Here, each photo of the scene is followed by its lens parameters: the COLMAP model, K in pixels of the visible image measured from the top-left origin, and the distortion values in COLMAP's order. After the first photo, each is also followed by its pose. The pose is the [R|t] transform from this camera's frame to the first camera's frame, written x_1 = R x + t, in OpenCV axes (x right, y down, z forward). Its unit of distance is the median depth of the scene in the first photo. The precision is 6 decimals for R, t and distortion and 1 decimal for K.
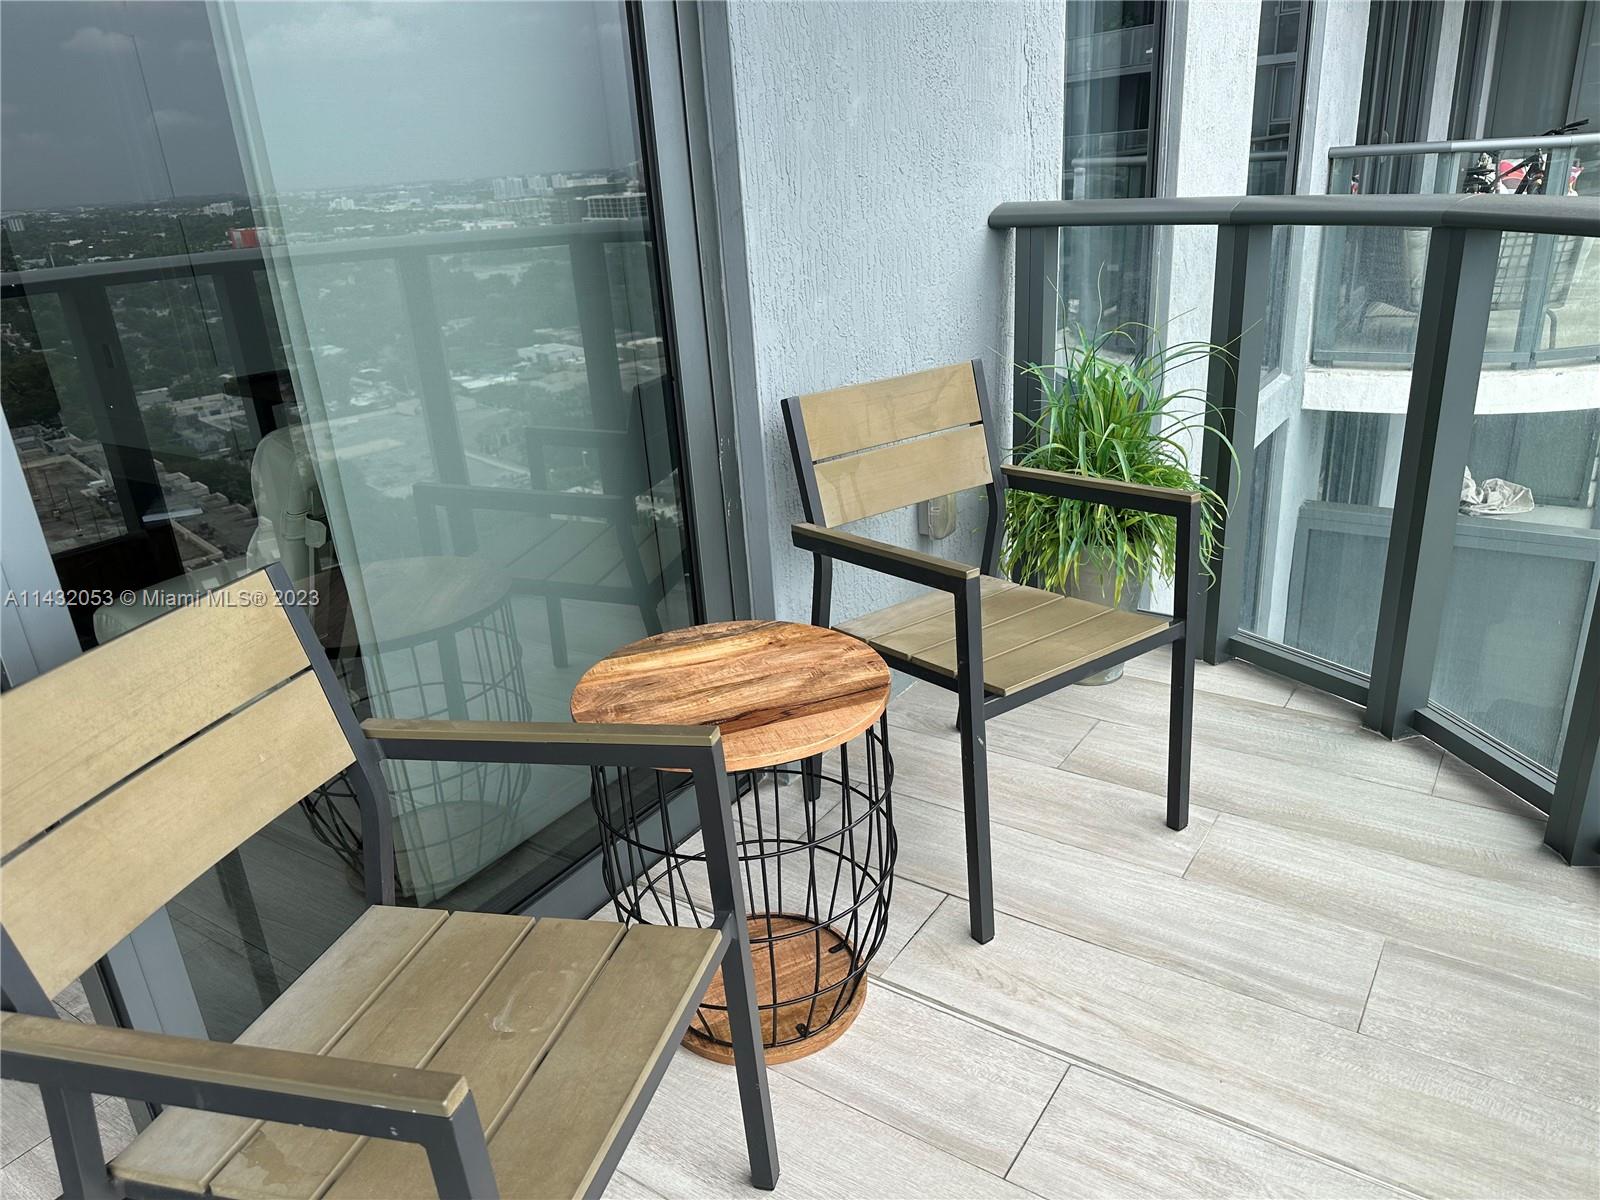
lens RADIAL K [[1130.1, 0, 812.4], [0, 1130.1, 613.2], [0, 0, 1]] dist [0.067310, -0.079252]
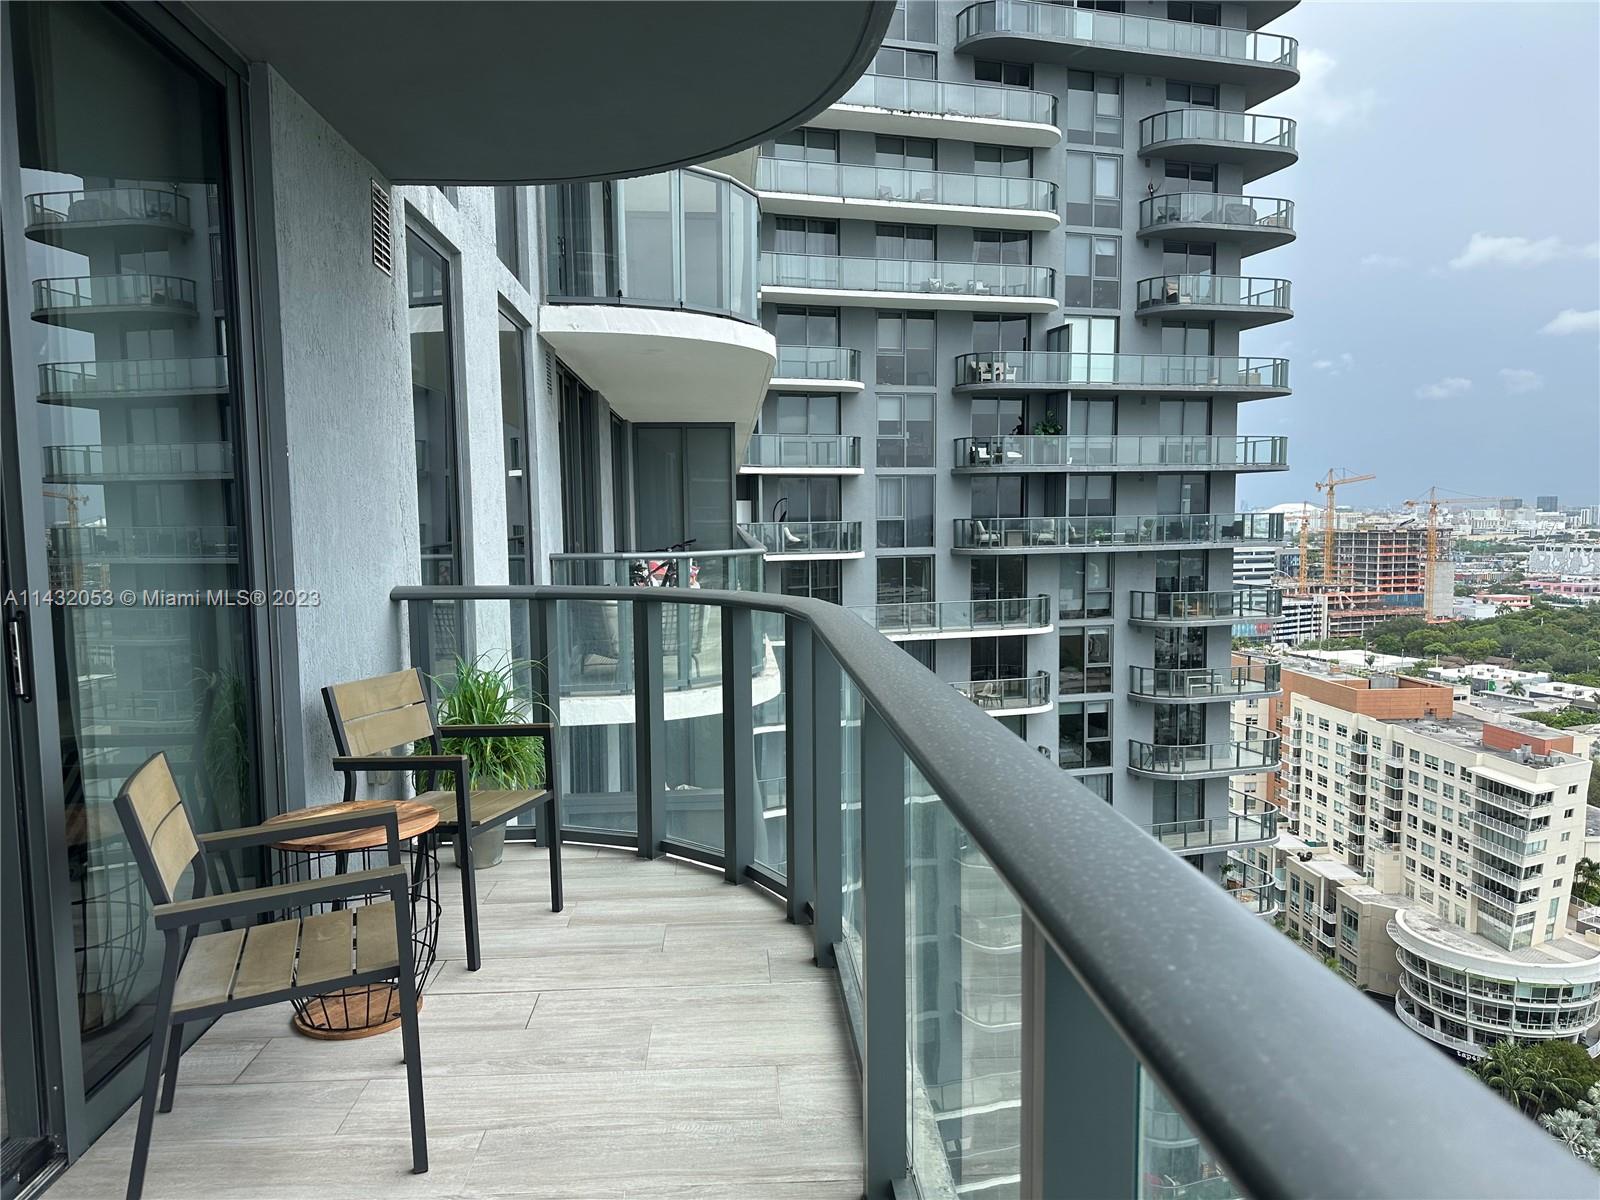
lens RADIAL K [[1130.1, 0, 805.3], [0, 1130.1, 606.0], [0, 0, 1]] dist [0.067310, -0.079252]
pose [[0.796867, 0.001019, 0.604154, -0.357883], [0.193338, 0.946982, -0.256605, 0.207786], [-0.572384, 0.321286, 0.754421, -0.581713]]
